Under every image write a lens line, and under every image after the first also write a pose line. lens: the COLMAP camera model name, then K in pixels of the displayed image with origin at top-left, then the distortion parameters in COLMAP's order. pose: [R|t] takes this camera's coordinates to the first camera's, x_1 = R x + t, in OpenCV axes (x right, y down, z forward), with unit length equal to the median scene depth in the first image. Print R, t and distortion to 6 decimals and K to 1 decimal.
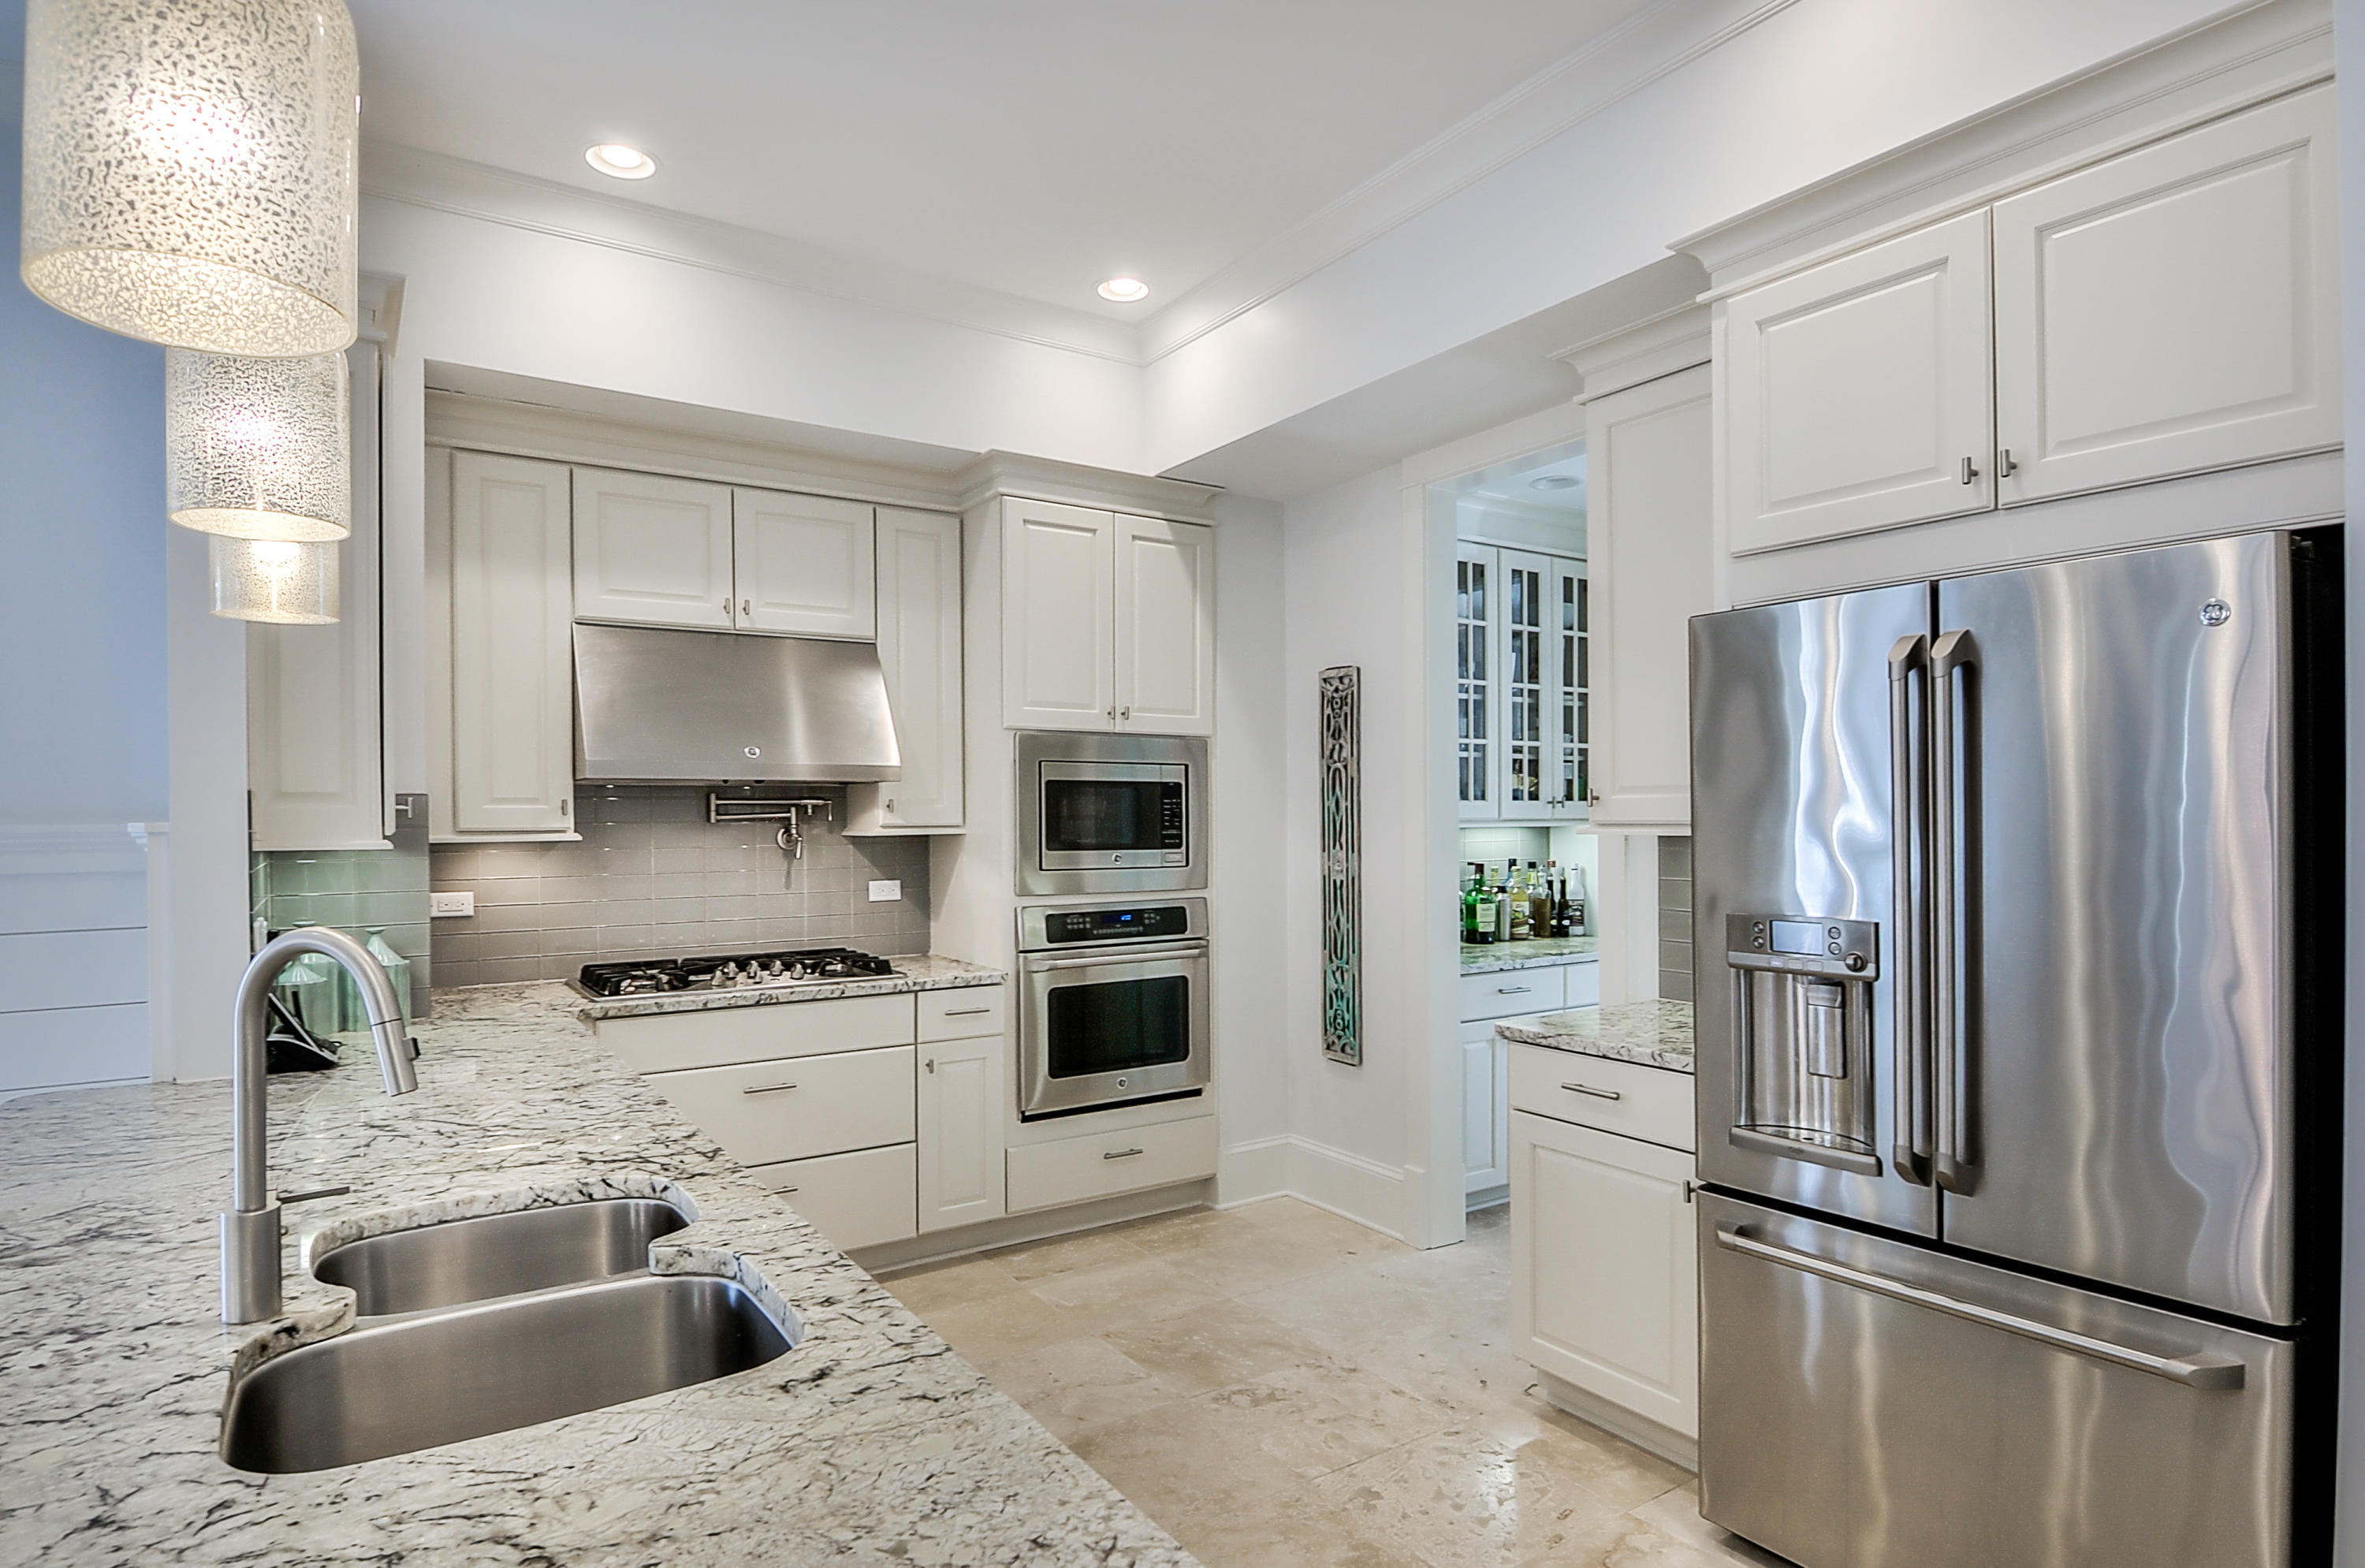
lens RADIAL K [[1251.1, 0, 1171.5], [0, 1251.1, 818.0], [0, 0, 1]] dist [-0.018312, -0.002163]
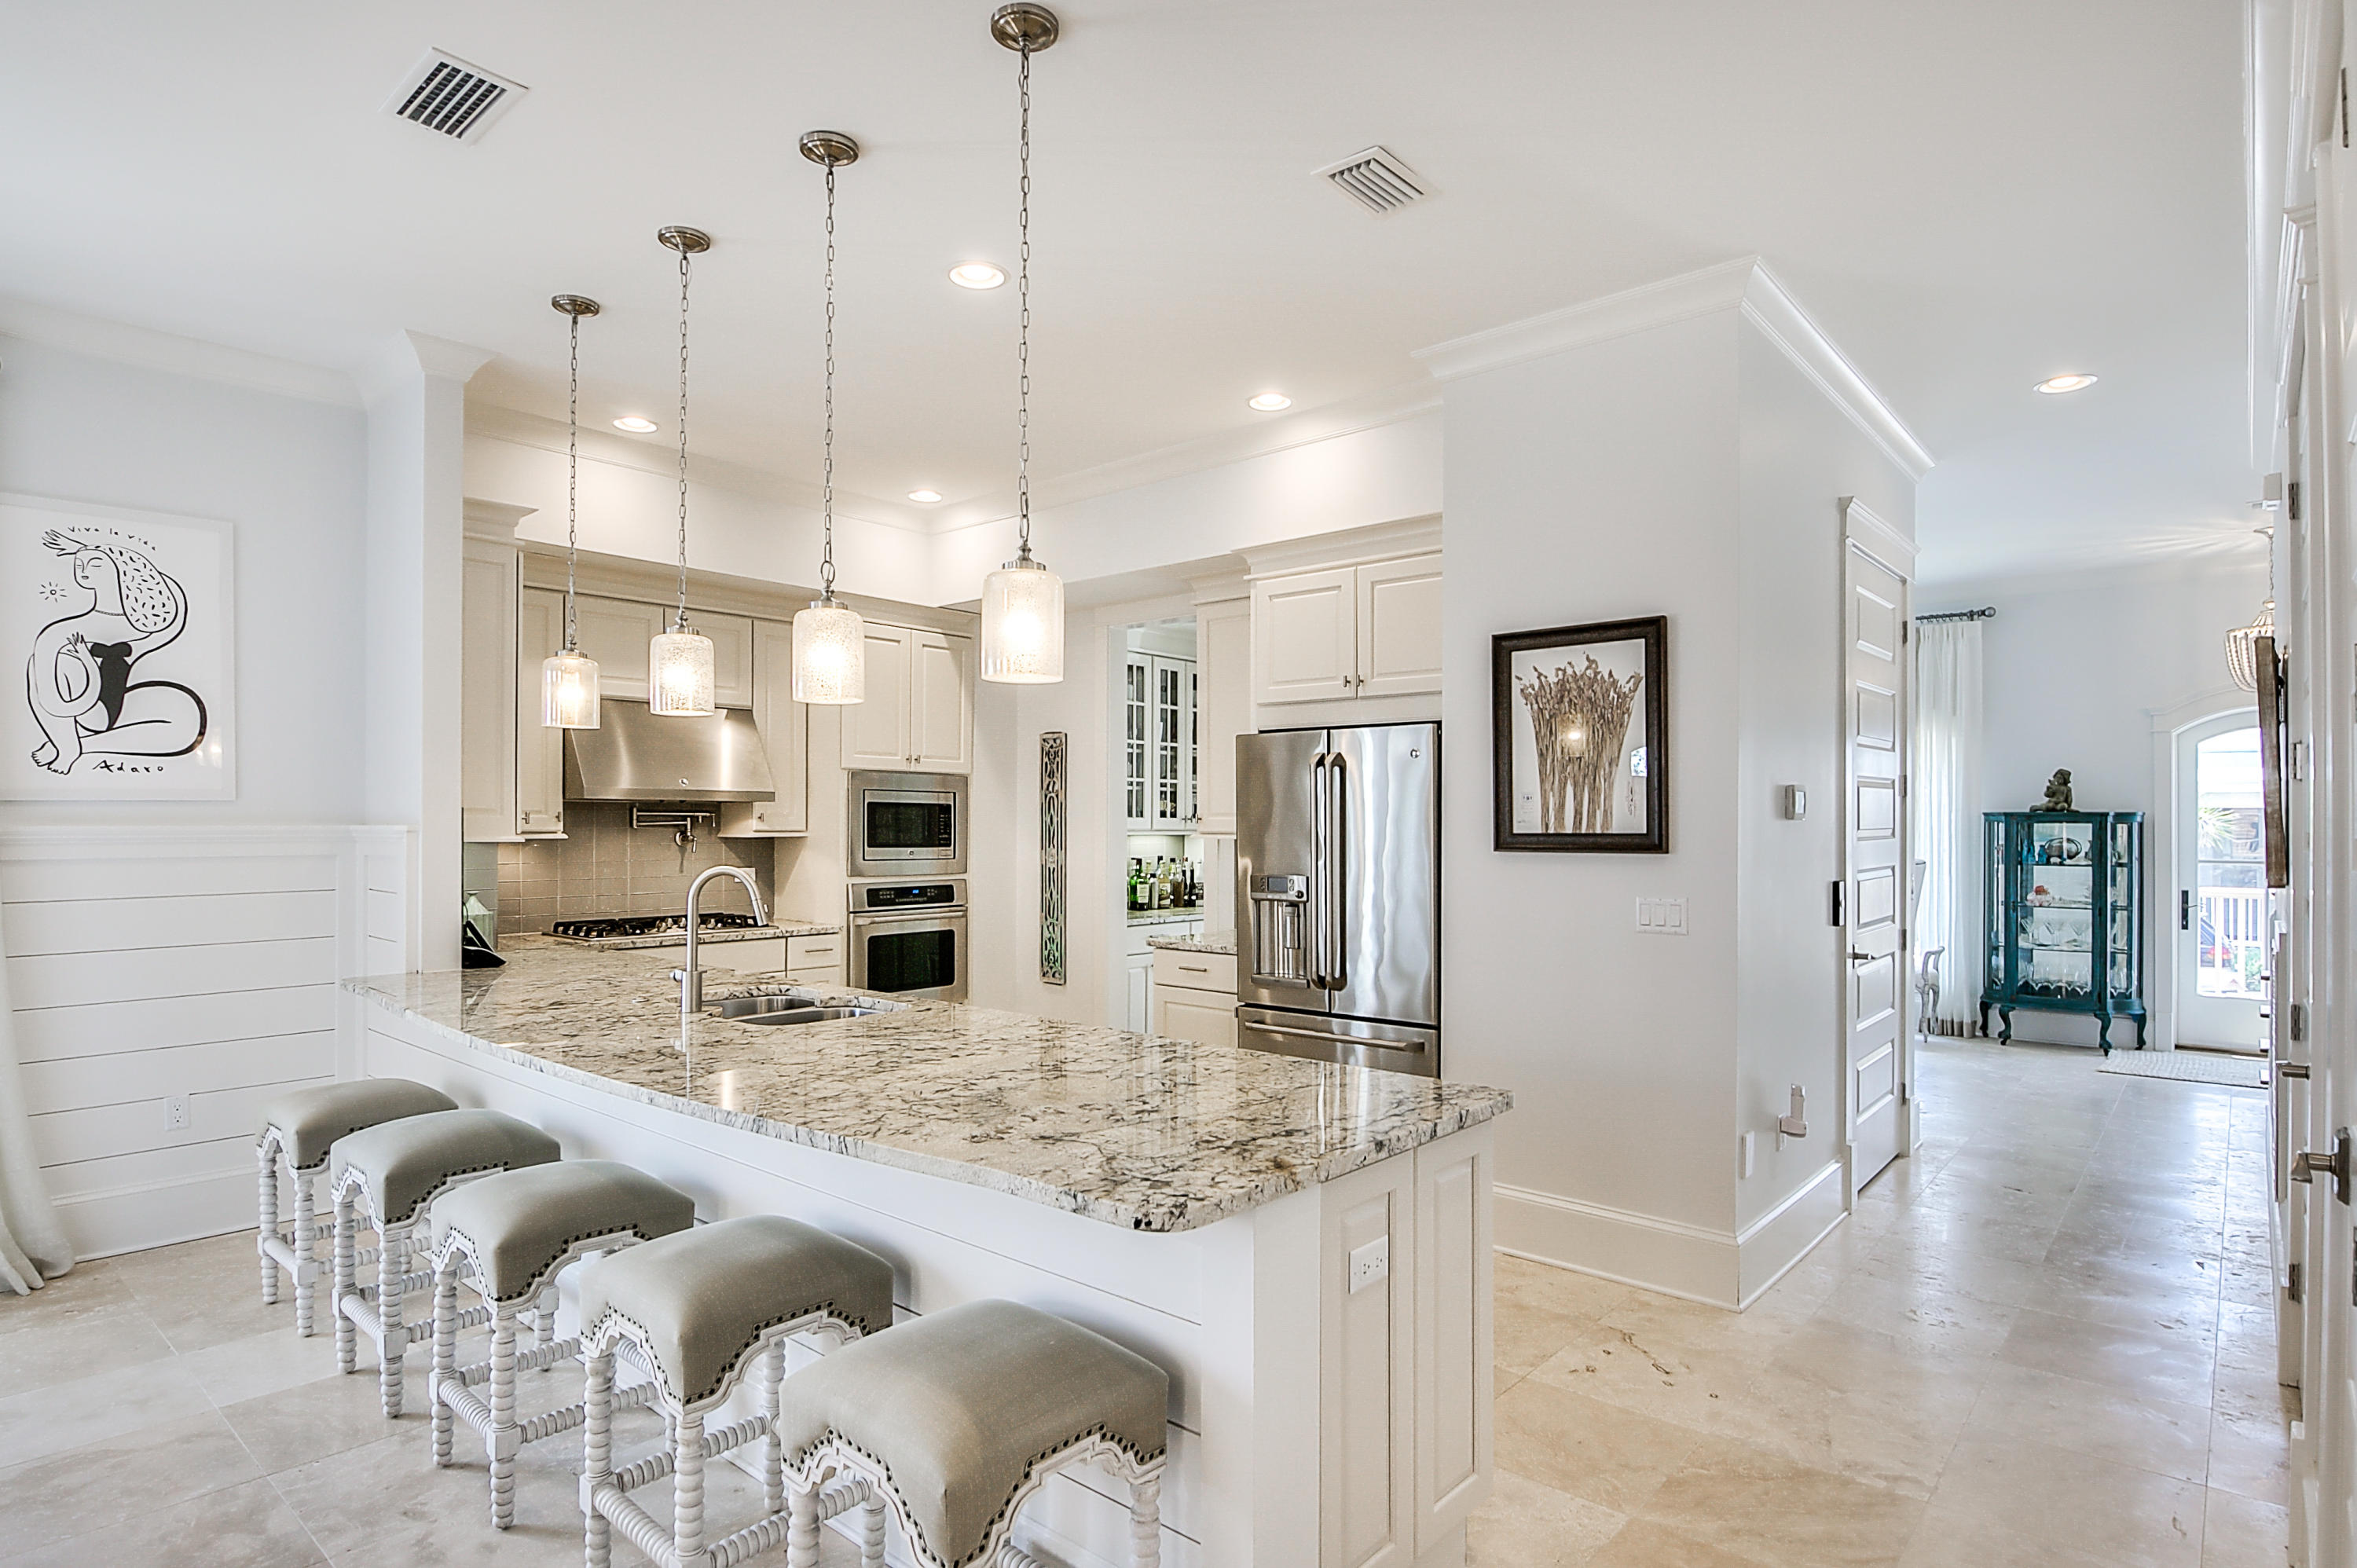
lens RADIAL K [[1246.8, 0, 1174.3], [0, 1246.8, 807.0], [0, 0, 1]] dist [-0.018312, -0.002163]
pose [[0.964223, 0.012942, 0.264776, -0.133262], [-0.008726, 0.999816, -0.017095, -0.000982], [-0.264948, 0.014173, 0.964159, -0.551767]]
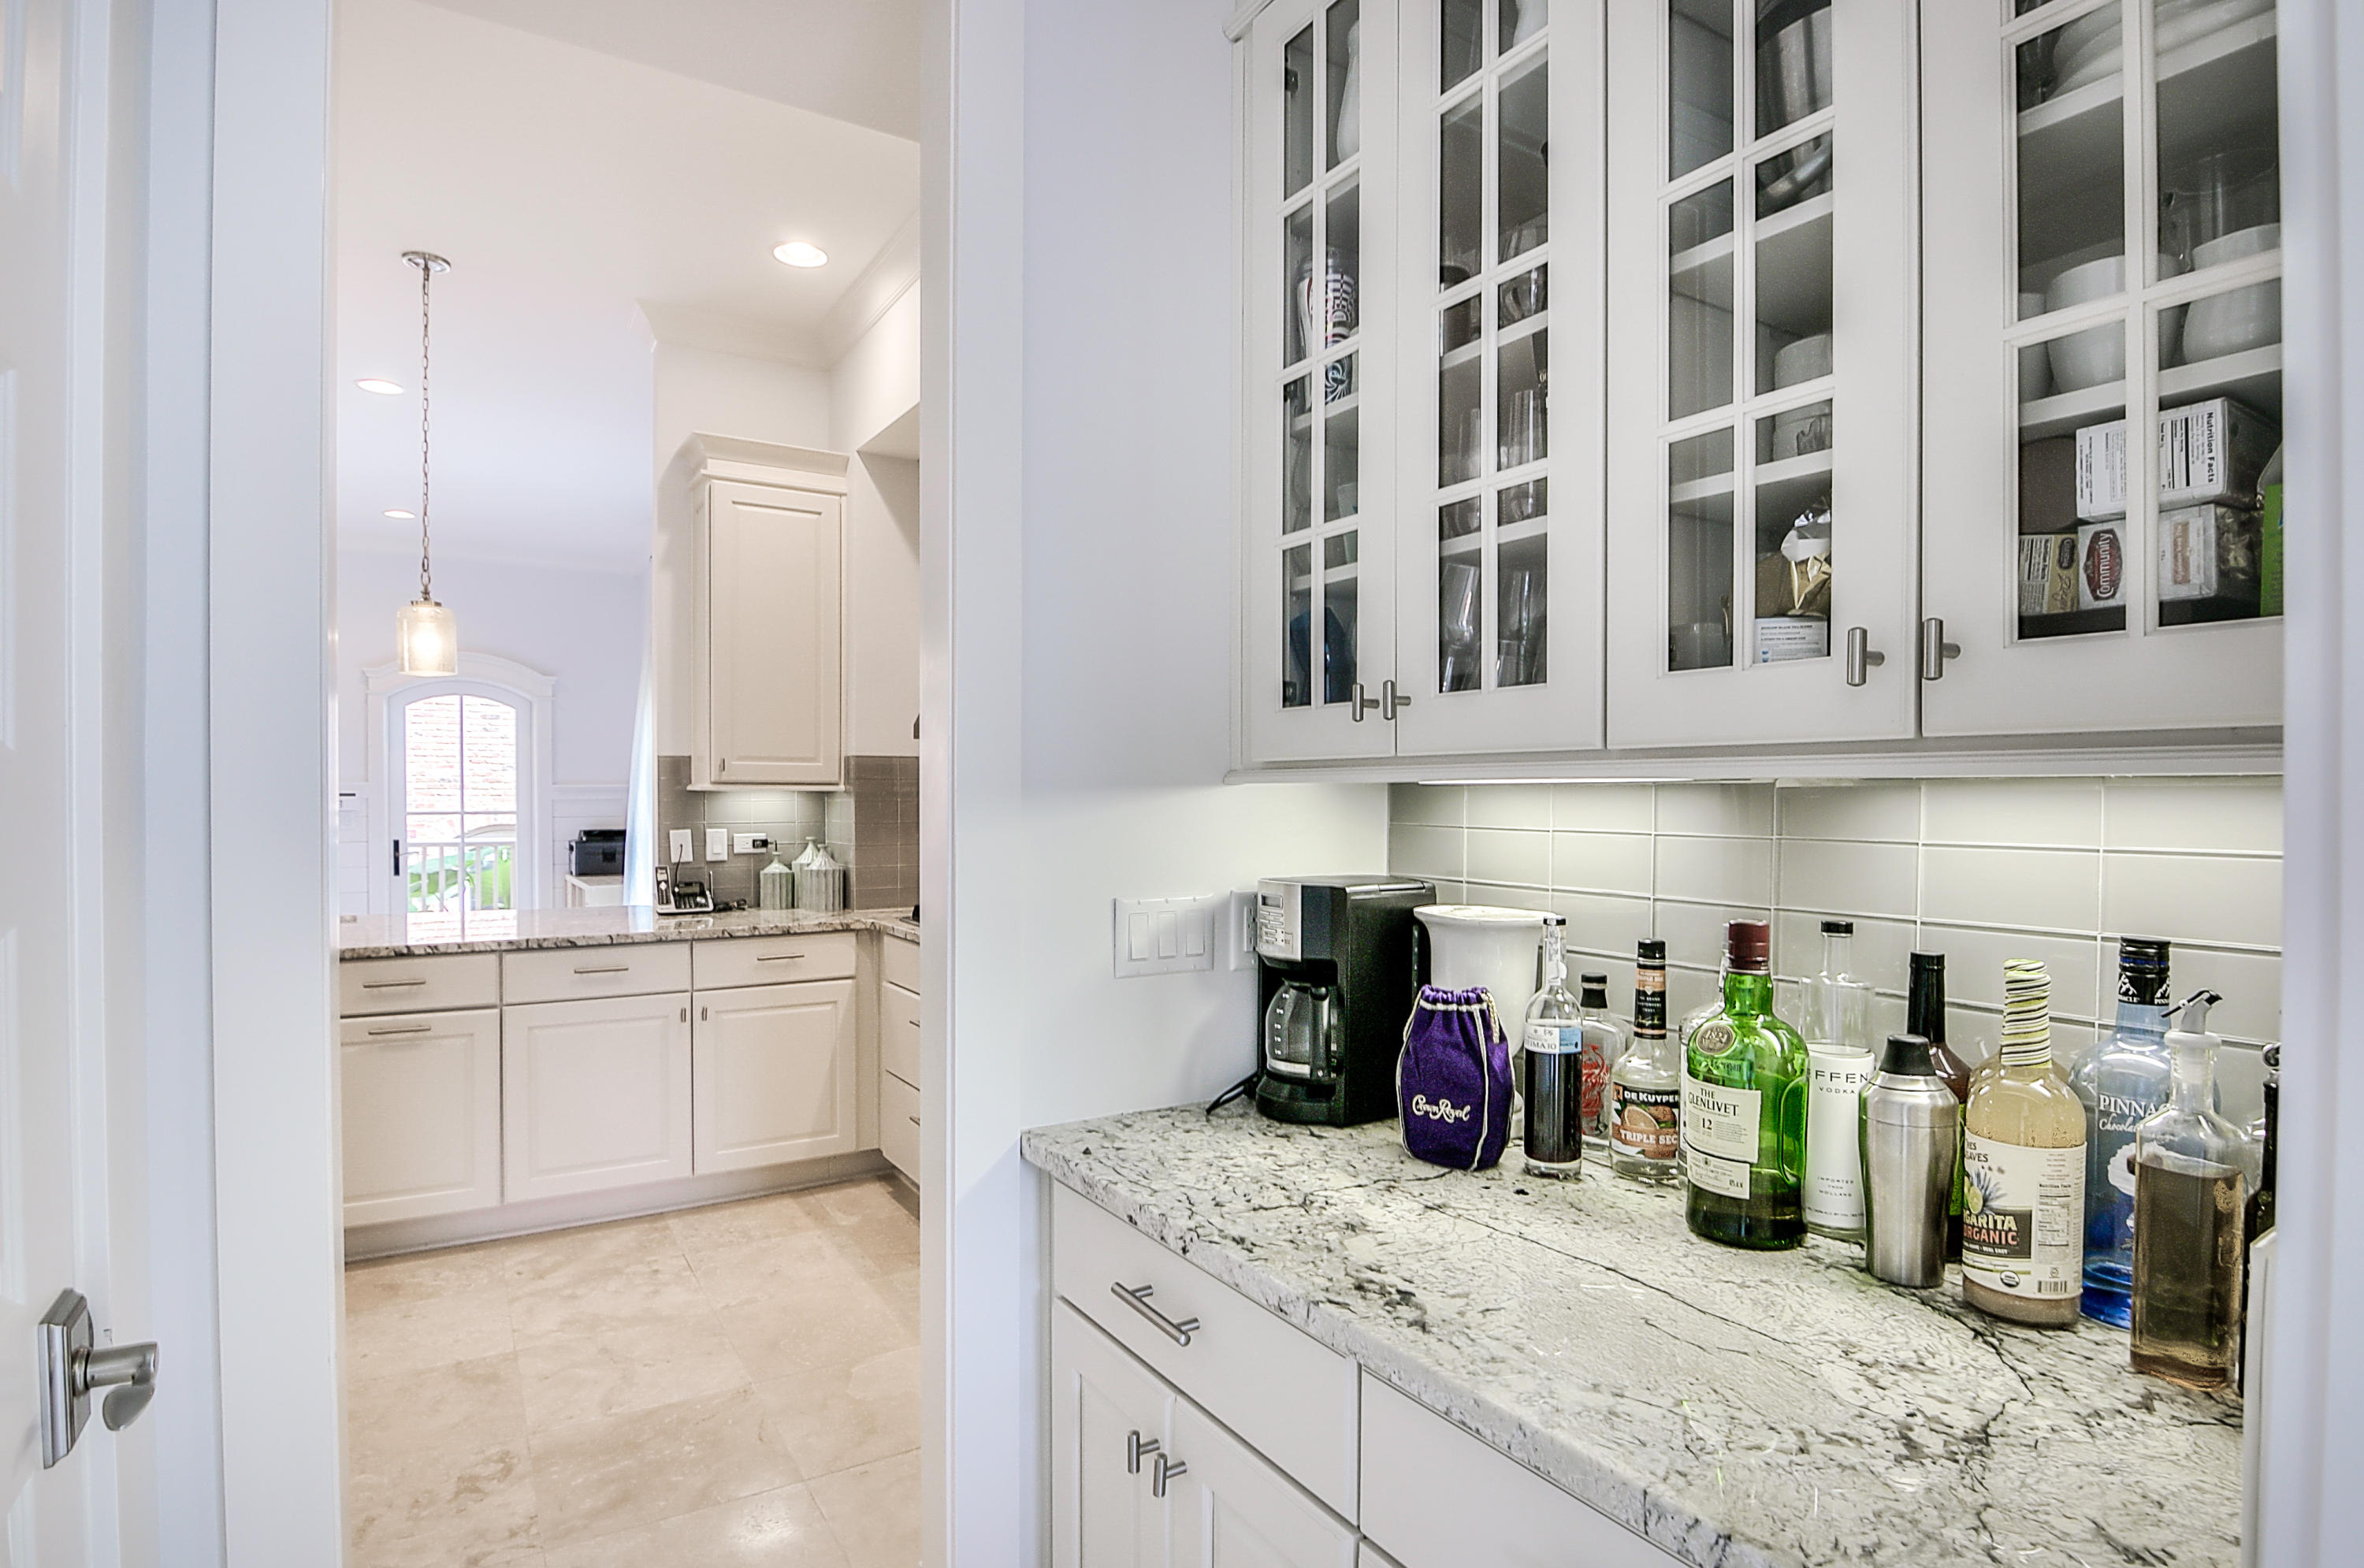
lens RADIAL K [[1250.5, 0, 1189.5], [0, 1250.5, 804.5], [0, 0, 1]] dist [-0.018312, -0.002163]
pose [[-0.045840, 0.006941, -0.998925, 0.569564], [-0.014413, 0.999867, 0.007609, 0.012487], [0.998845, 0.014746, -0.045734, 1.006202]]
